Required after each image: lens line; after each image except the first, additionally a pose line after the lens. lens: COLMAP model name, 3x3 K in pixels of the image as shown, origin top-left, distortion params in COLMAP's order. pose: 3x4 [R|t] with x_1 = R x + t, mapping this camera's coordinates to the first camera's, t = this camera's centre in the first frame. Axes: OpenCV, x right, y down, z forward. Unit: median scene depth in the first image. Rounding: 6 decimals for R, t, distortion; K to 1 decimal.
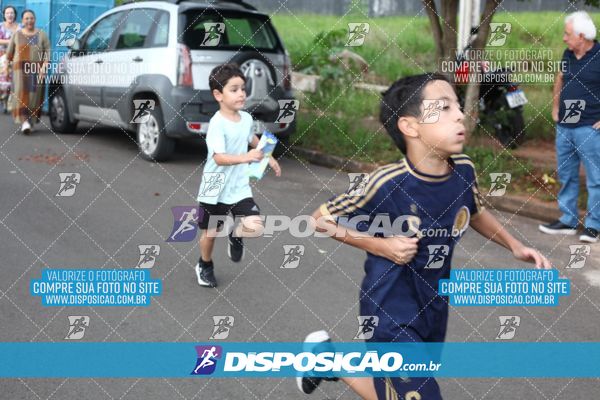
lens RADIAL K [[890.1, 0, 300.0], [0, 890.1, 200.0], [0, 0, 1]] dist [-0.072956, -0.109903]
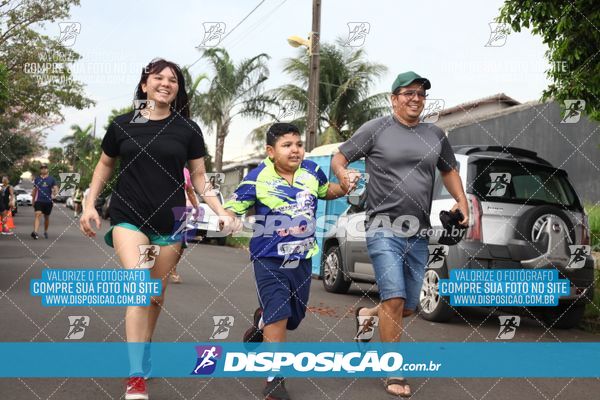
lens RADIAL K [[887.9, 0, 300.0], [0, 887.9, 200.0], [0, 0, 1]] dist [-0.063345, -0.132549]
pose [[0.958107, 0.024382, -0.285372, -0.040266], [-0.087527, 0.973629, -0.210677, 0.038727], [0.272710, 0.226829, 0.934975, 0.087958]]
